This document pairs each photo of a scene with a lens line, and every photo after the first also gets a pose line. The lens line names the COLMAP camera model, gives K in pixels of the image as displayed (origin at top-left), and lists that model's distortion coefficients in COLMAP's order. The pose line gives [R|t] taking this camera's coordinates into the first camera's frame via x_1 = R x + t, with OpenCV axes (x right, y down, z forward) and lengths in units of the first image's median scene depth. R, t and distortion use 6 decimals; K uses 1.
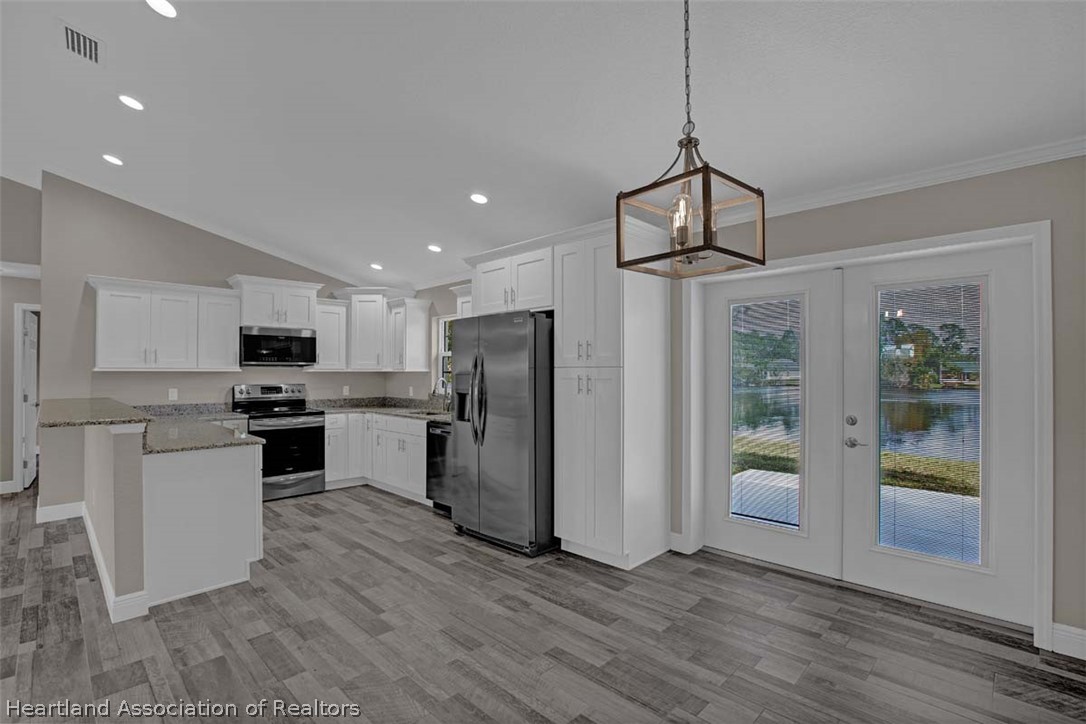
lens RADIAL K [[500.1, 0, 536.1], [0, 500.1, 368.2], [0, 0, 1]] dist [-0.017790, 0.004465]
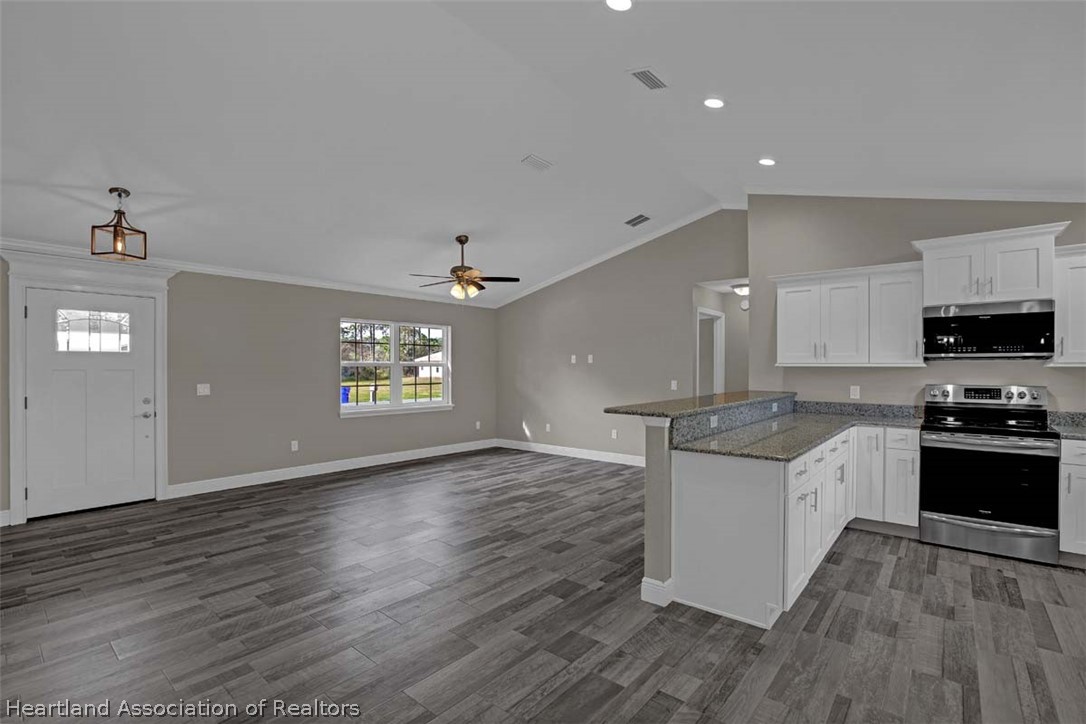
lens RADIAL K [[500.1, 0, 549.3], [0, 500.1, 368.5], [0, 0, 1]] dist [-0.017790, 0.004465]
pose [[0.105231, 0.004856, -0.994436, 0.105370], [0.007354, 0.999957, 0.005662, 0.000576], [0.994421, -0.007909, 0.105190, 0.345111]]
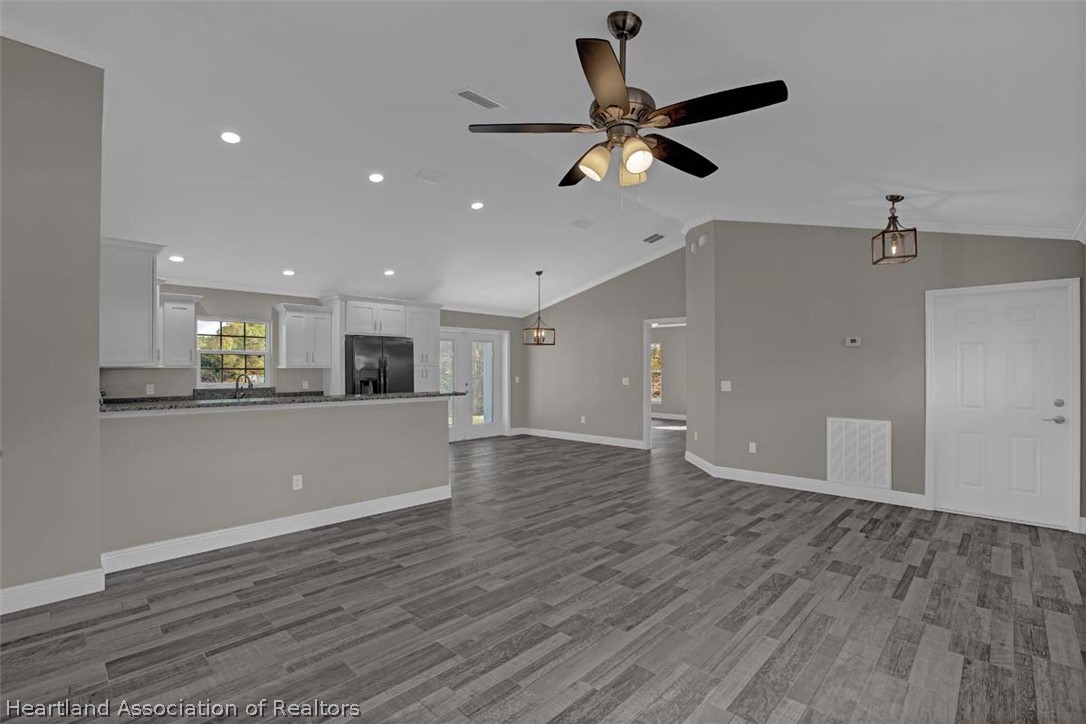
lens RADIAL K [[500.1, 0, 546.7], [0, 500.1, 367.9], [0, 0, 1]] dist [-0.017790, 0.004465]
pose [[-0.032701, 0.003474, 0.999459, -1.430858], [-0.006467, 0.999972, -0.003688, 0.006926], [-0.999444, -0.006584, -0.032678, 0.347650]]
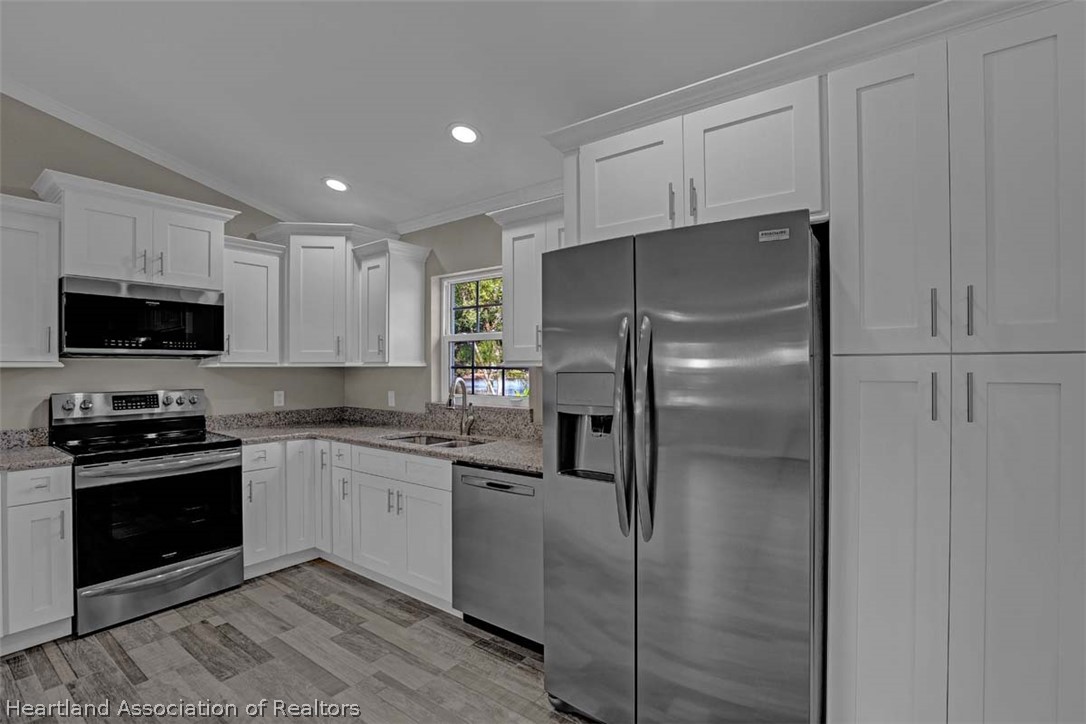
lens RADIAL K [[500.1, 0, 545.6], [0, 500.1, 367.1], [0, 0, 1]] dist [-0.017790, 0.004465]
pose [[0.988498, -0.003171, 0.151202, -0.185388], [0.001918, 0.999963, 0.008427, 0.003184], [-0.151223, -0.008040, 0.988467, 0.431862]]
